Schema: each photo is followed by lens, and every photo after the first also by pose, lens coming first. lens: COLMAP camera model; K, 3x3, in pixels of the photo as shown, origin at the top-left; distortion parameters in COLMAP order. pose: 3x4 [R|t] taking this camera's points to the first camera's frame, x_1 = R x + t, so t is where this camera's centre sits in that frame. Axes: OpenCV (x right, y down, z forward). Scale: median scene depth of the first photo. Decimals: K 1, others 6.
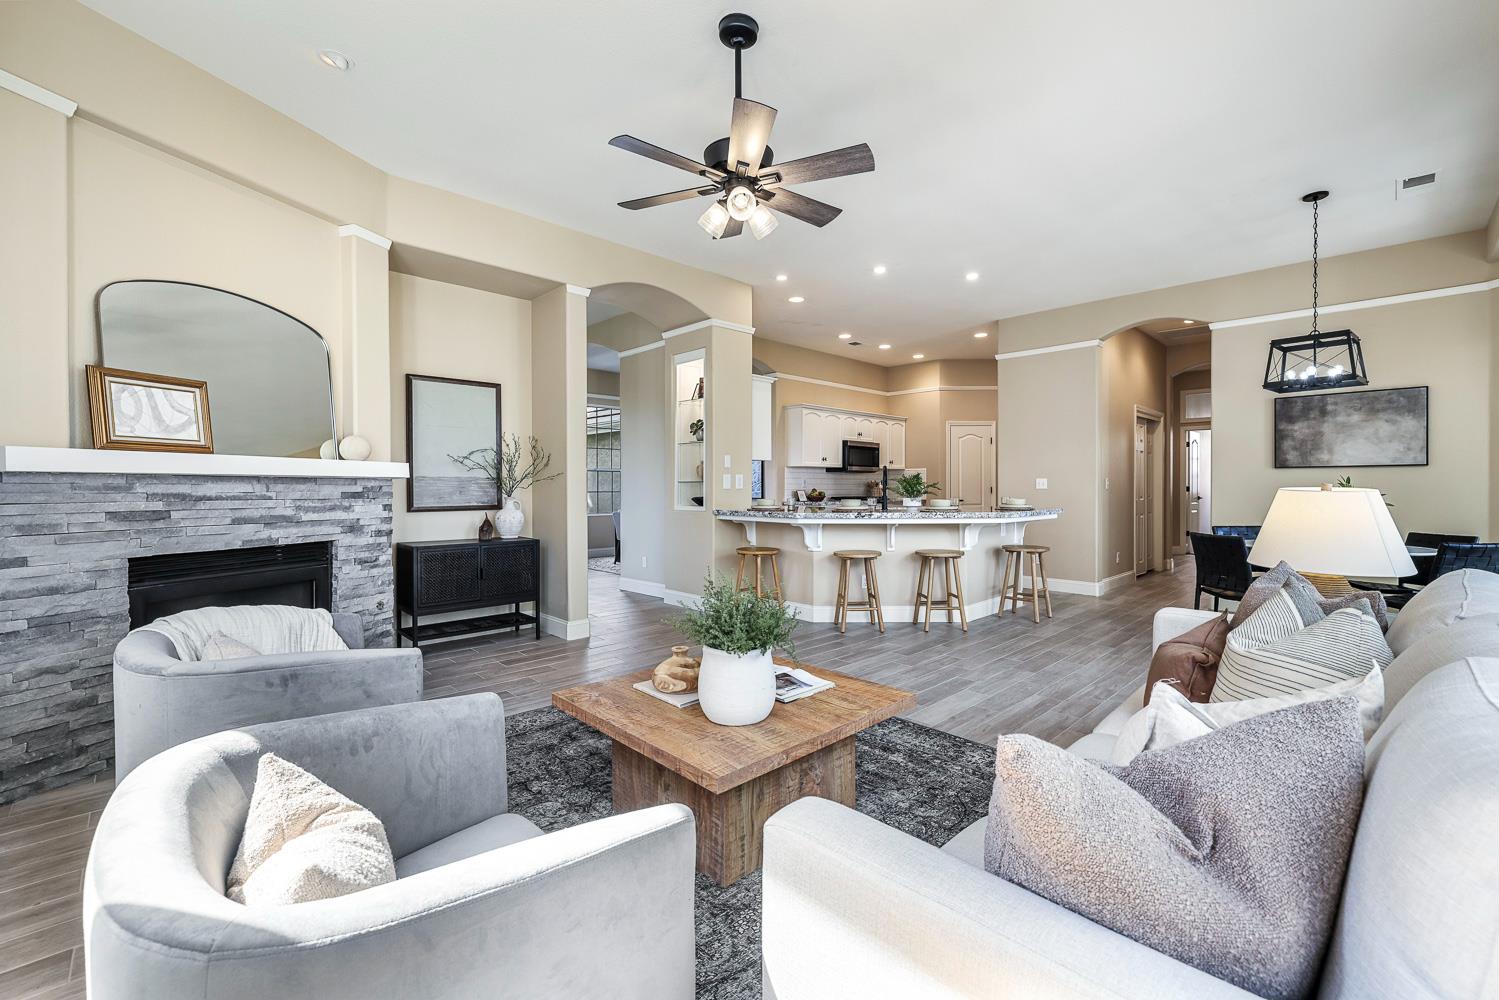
lens RADIAL K [[634.6, 0, 746.6], [0, 634.6, 490.1], [0, 0, 1]] dist [-0.001455, 0.000486]
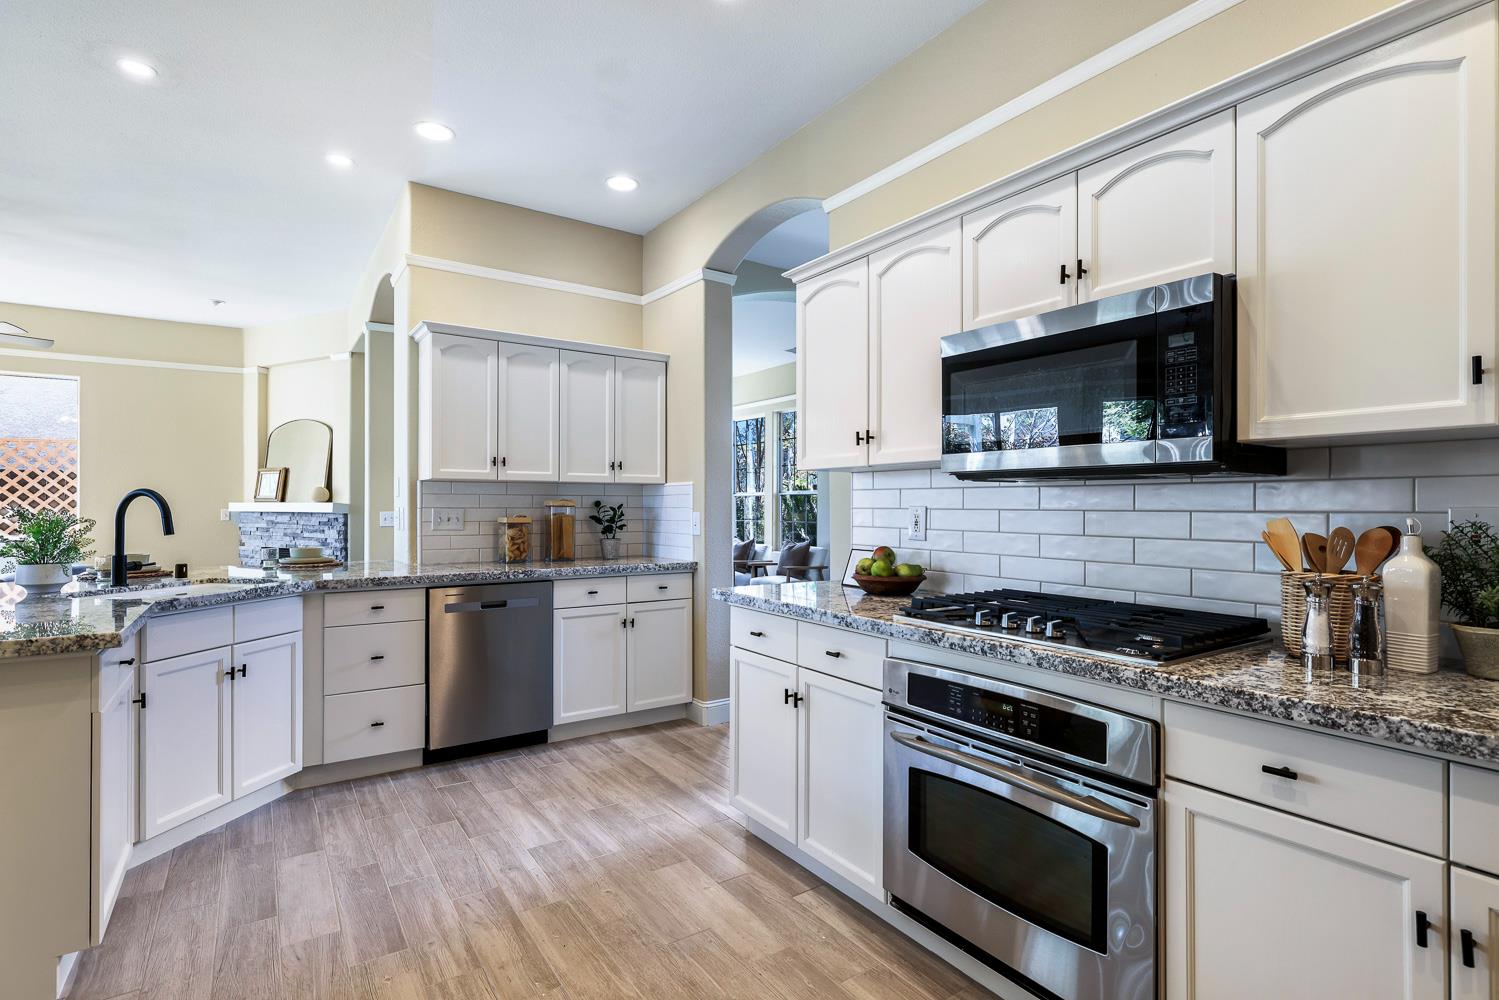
lens RADIAL K [[707.1, 0, 773.5], [0, 707.1, 504.0], [0, 0, 1]] dist [-0.002241, -0.000734]
pose [[-0.151019, -0.001867, -0.988529, 1.137148], [-0.007298, 0.999973, -0.000773, -0.056006], [0.988504, 0.007098, -0.151028, 2.760746]]
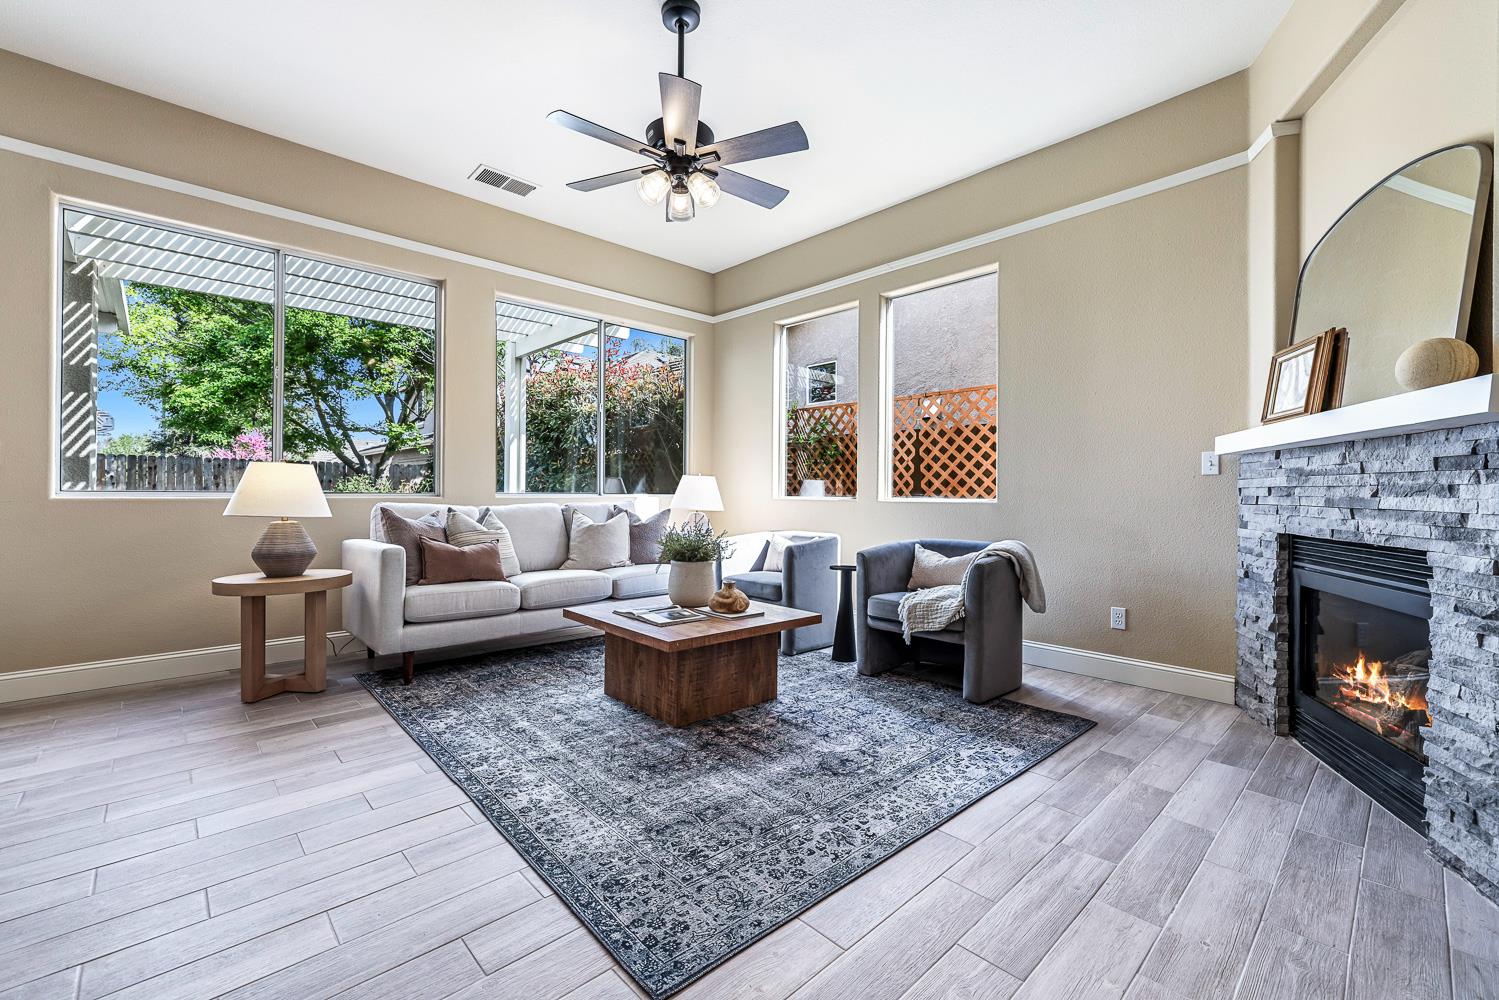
lens RADIAL K [[634.6, 0, 744.7], [0, 634.6, 491.2], [0, 0, 1]] dist [-0.001455, 0.000486]
pose [[-0.999830, -0.005880, 0.017477, -0.115594], [-0.005813, 0.999976, 0.003841, 0.034859], [-0.017500, 0.003739, -0.999840, 1.696865]]
